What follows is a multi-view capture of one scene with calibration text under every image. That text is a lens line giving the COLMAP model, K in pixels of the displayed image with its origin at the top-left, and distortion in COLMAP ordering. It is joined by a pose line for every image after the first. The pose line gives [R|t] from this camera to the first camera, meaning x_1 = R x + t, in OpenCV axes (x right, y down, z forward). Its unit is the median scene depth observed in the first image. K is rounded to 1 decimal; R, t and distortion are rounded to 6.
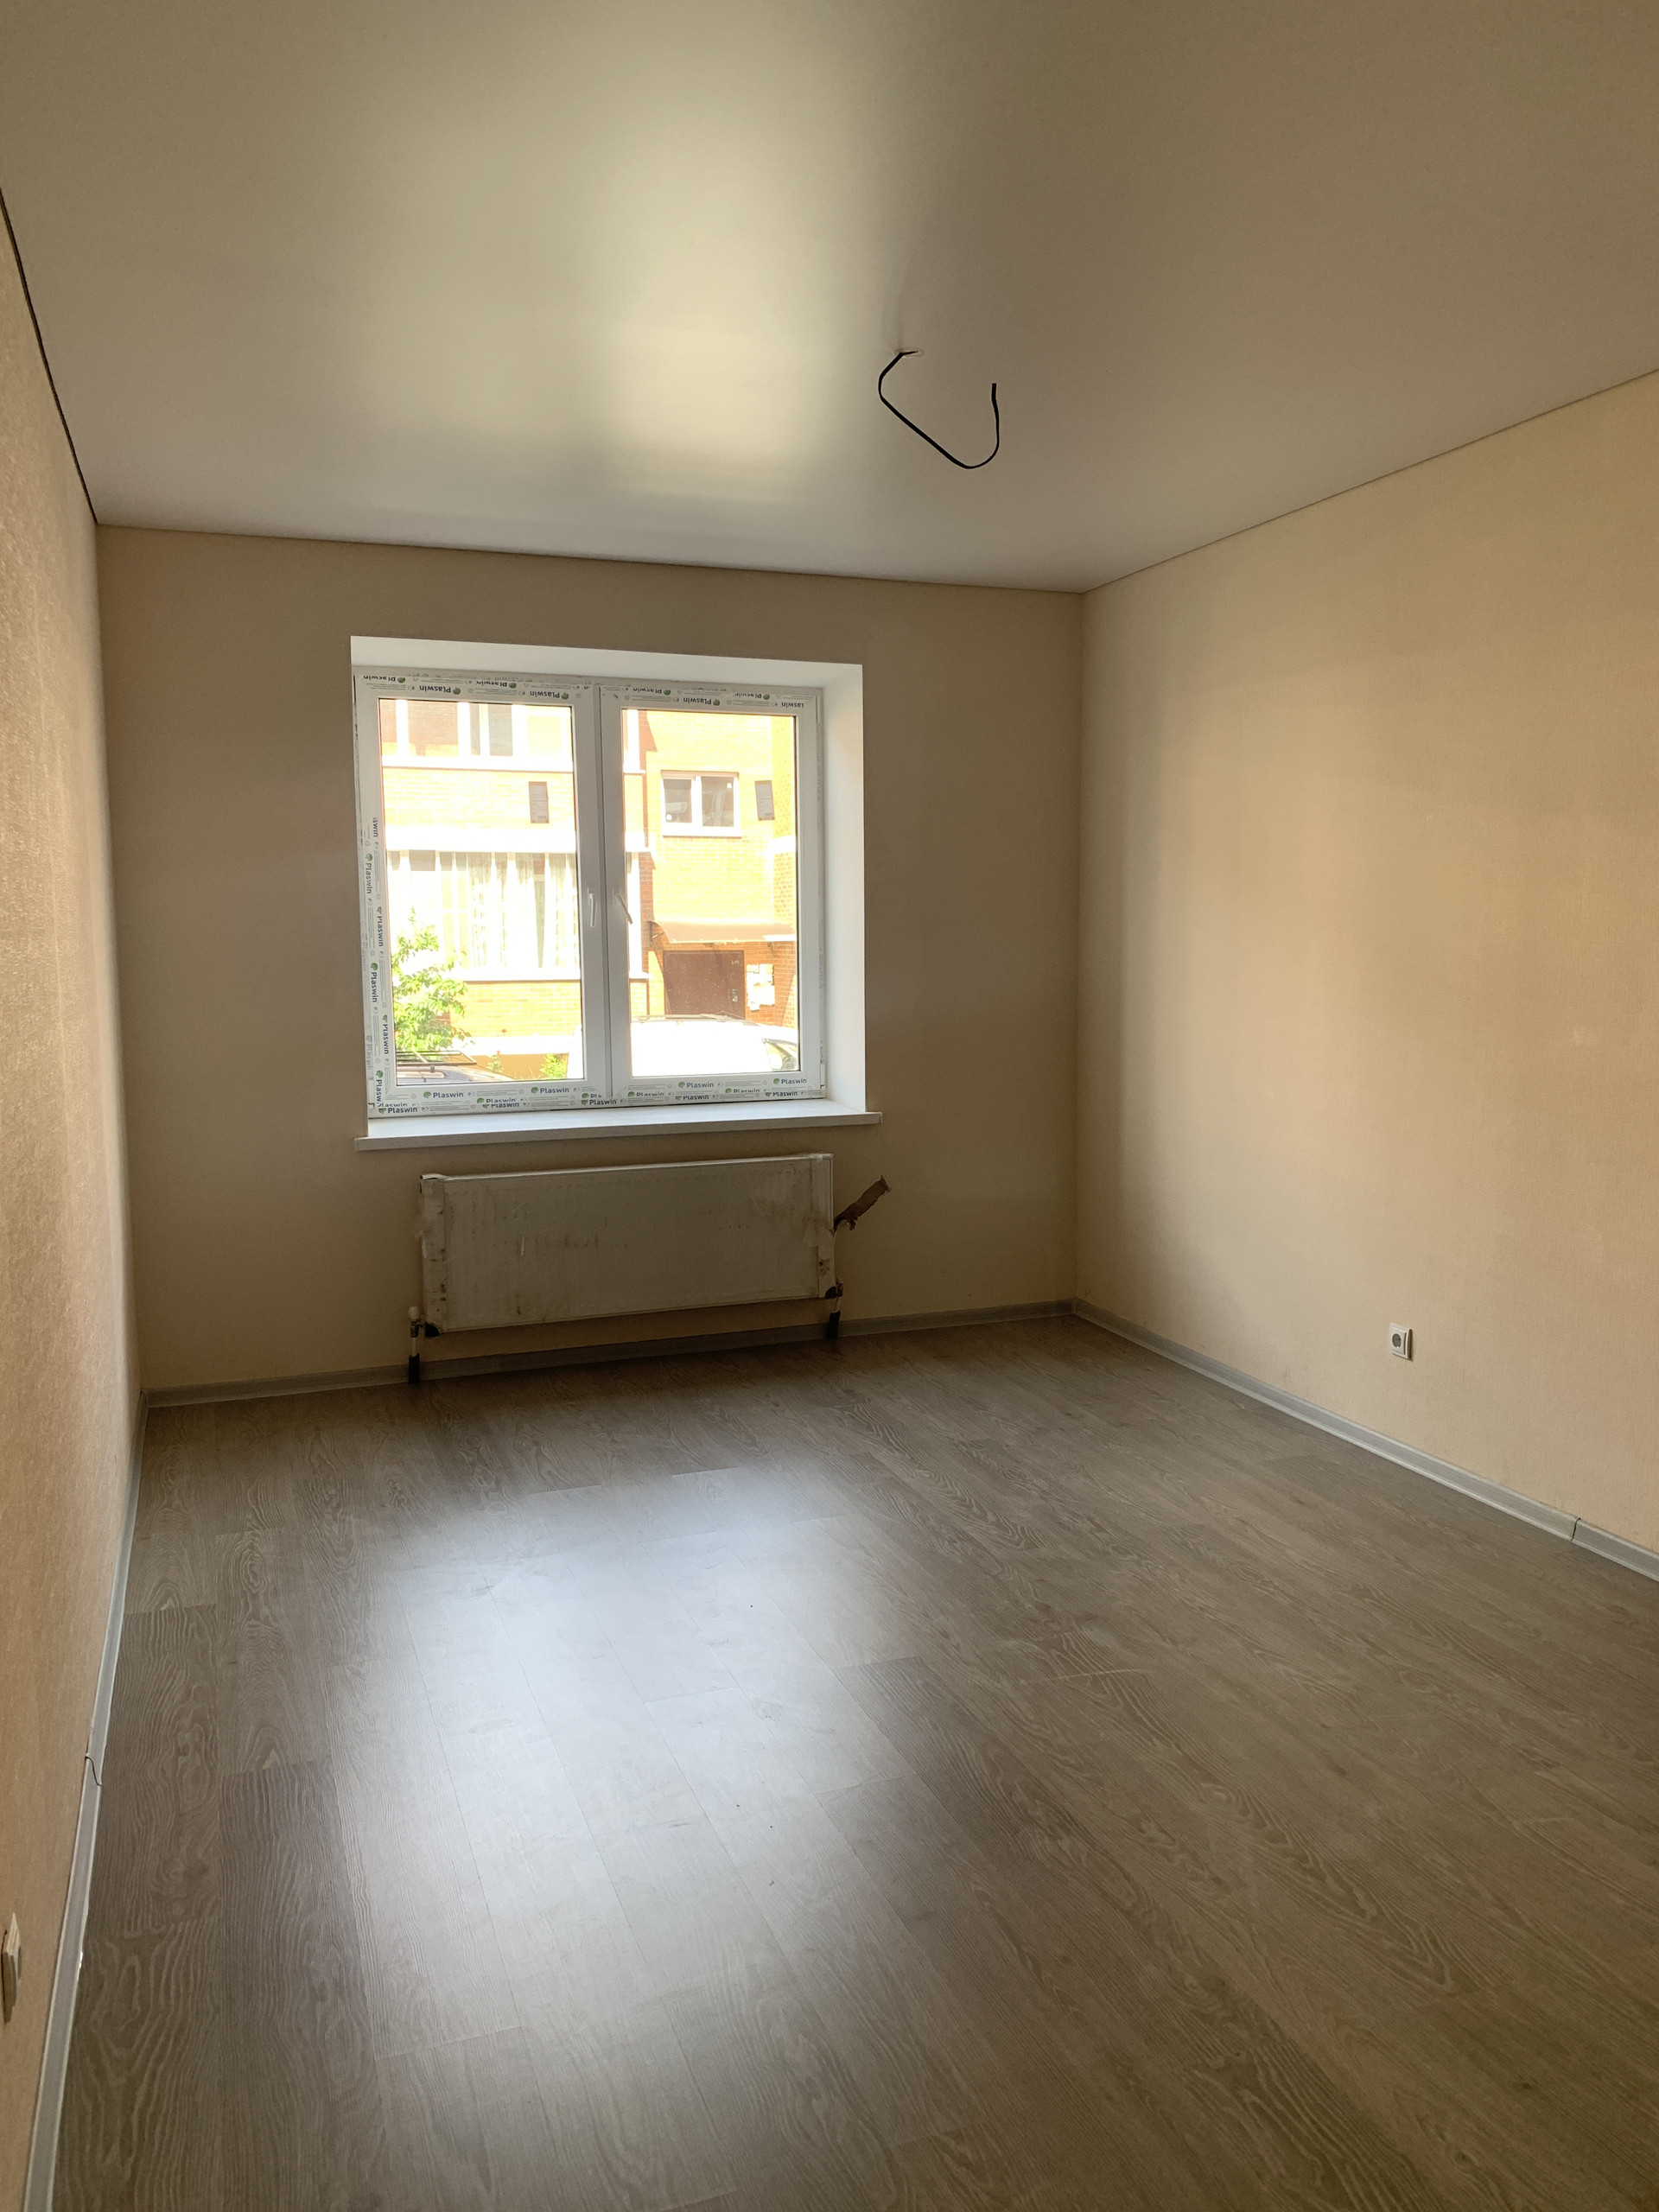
lens RADIAL K [[1686.9, 0, 881.6], [0, 1686.9, 1127.4], [0, 0, 1]] dist [0.036451, -0.035760]
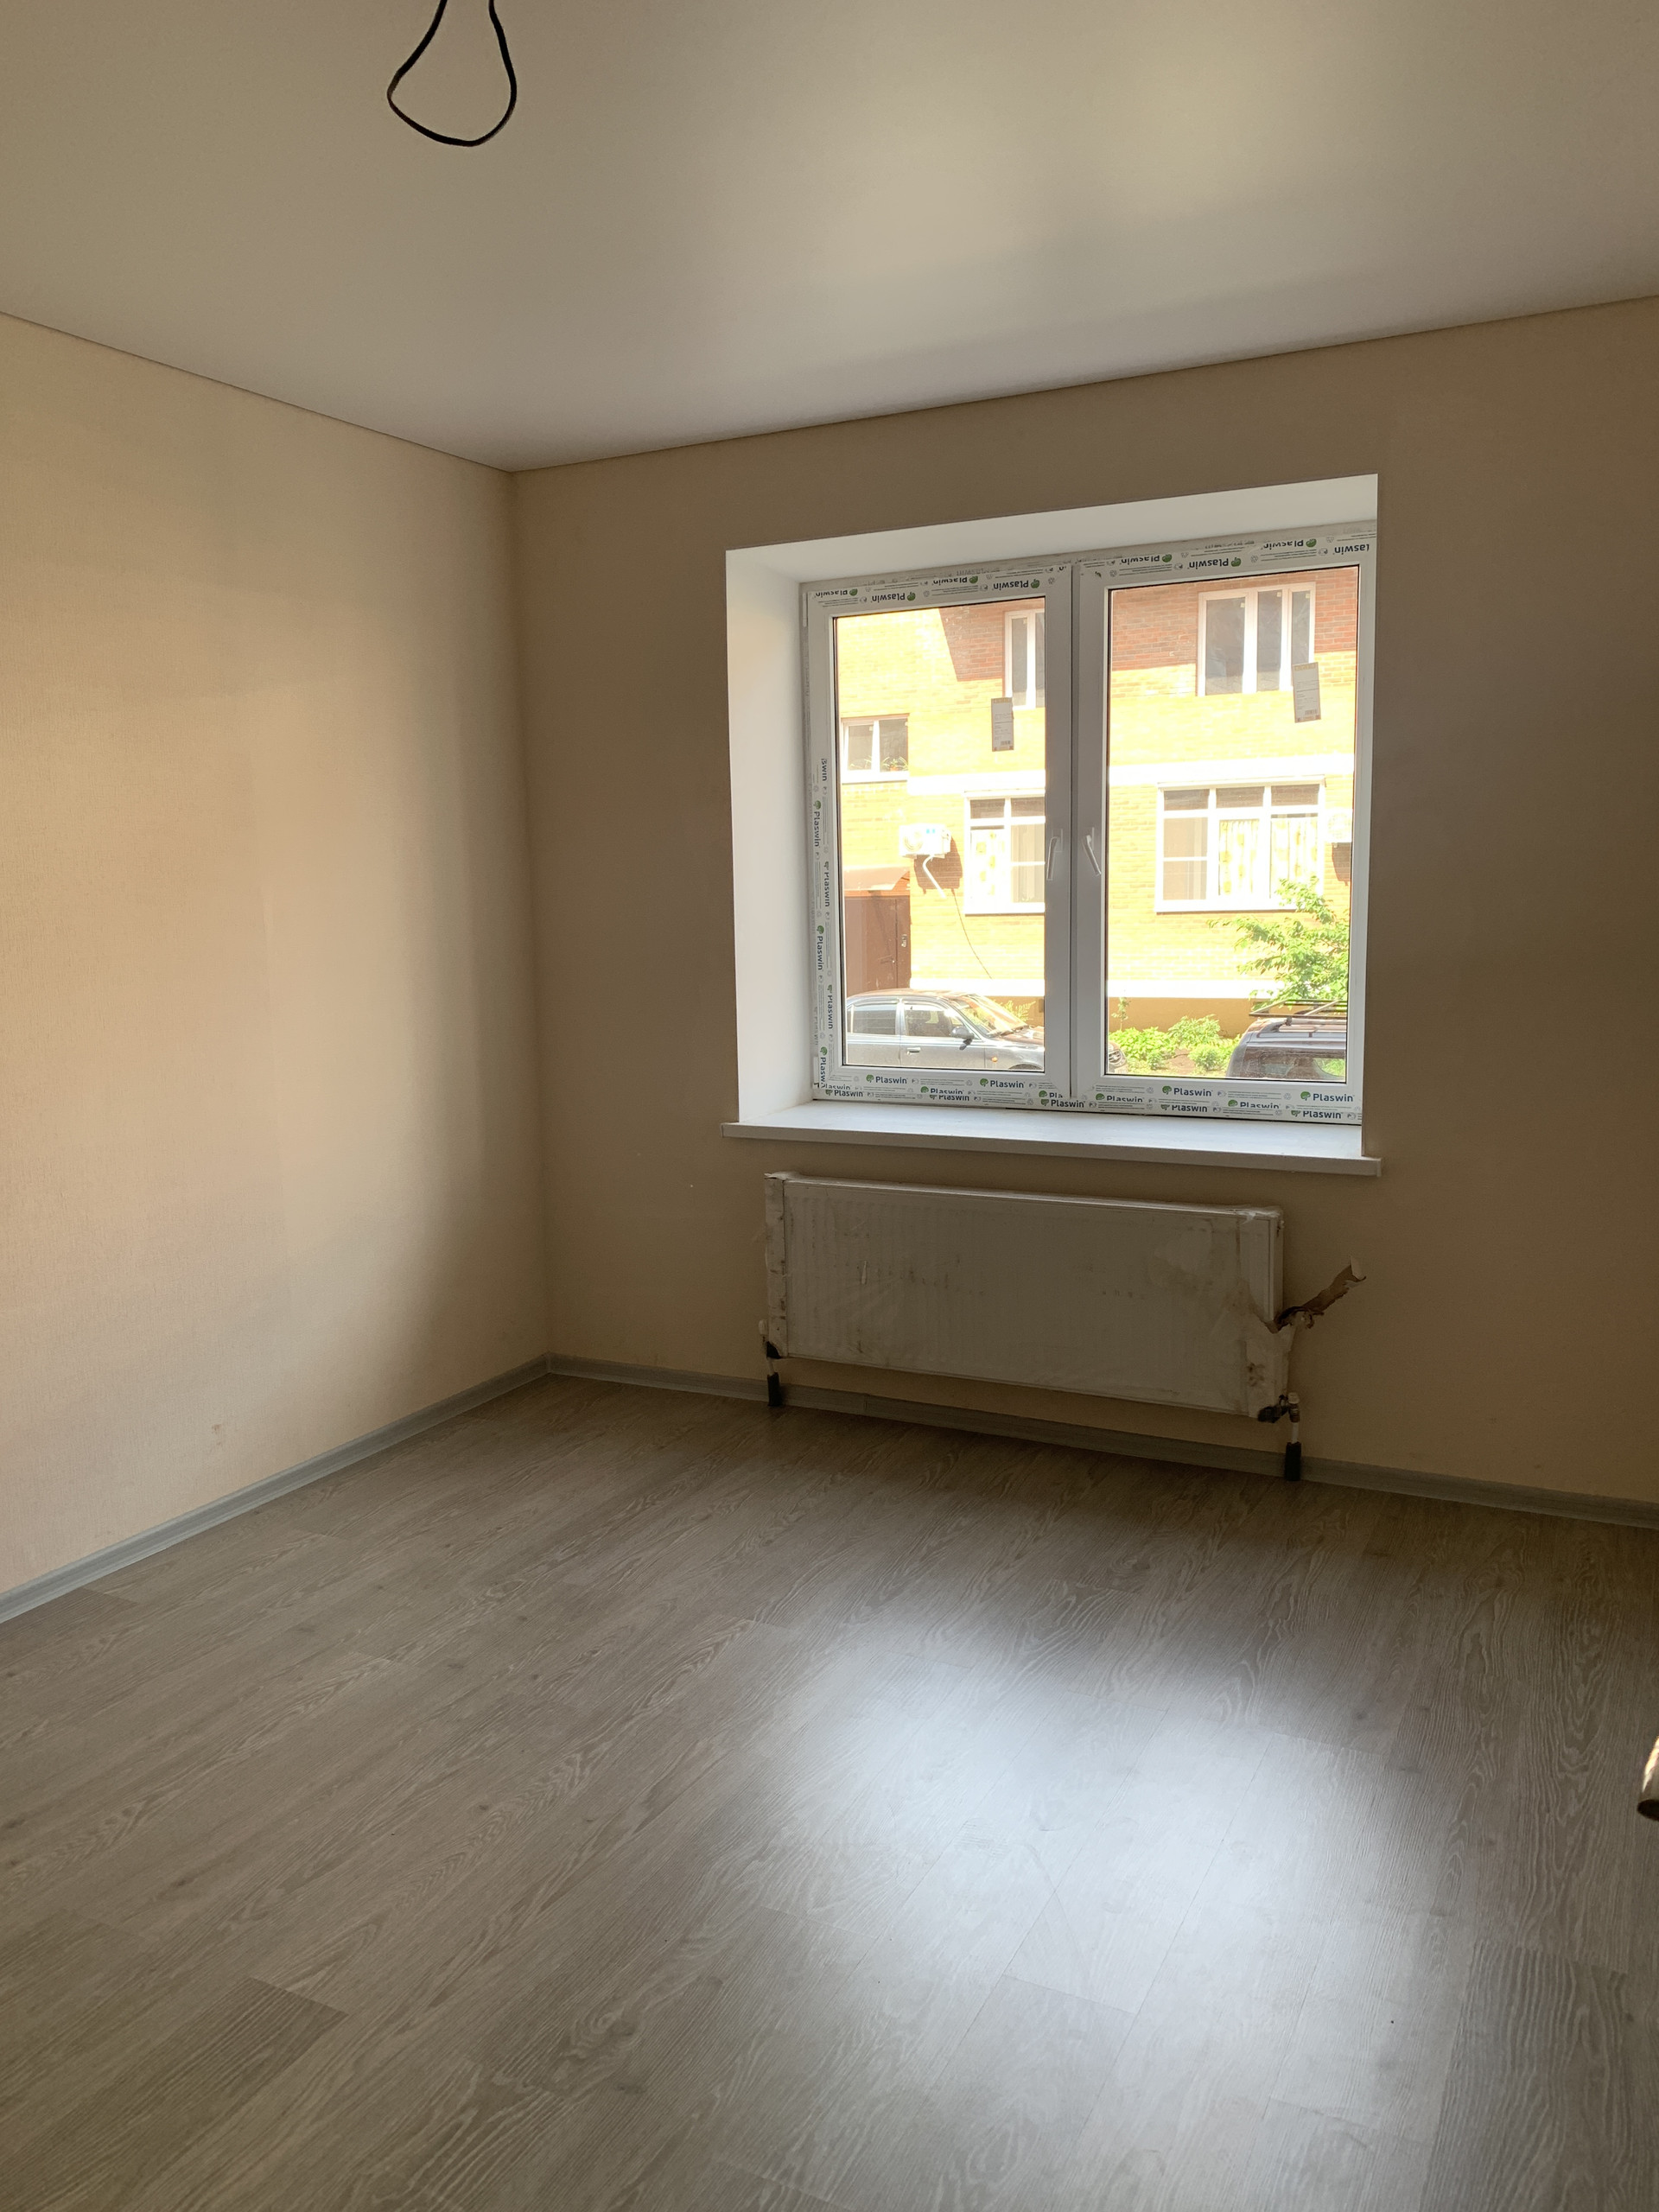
lens RADIAL K [[1705.0, 0, 822.8], [0, 1705.0, 1110.6], [0, 0, 1]] dist [0.047861, -0.055258]
pose [[0.659272, 0.097077, -0.745612, 0.369196], [-0.071669, 0.995229, 0.066206, -0.059349], [0.748481, 0.009789, 0.663084, 0.413183]]
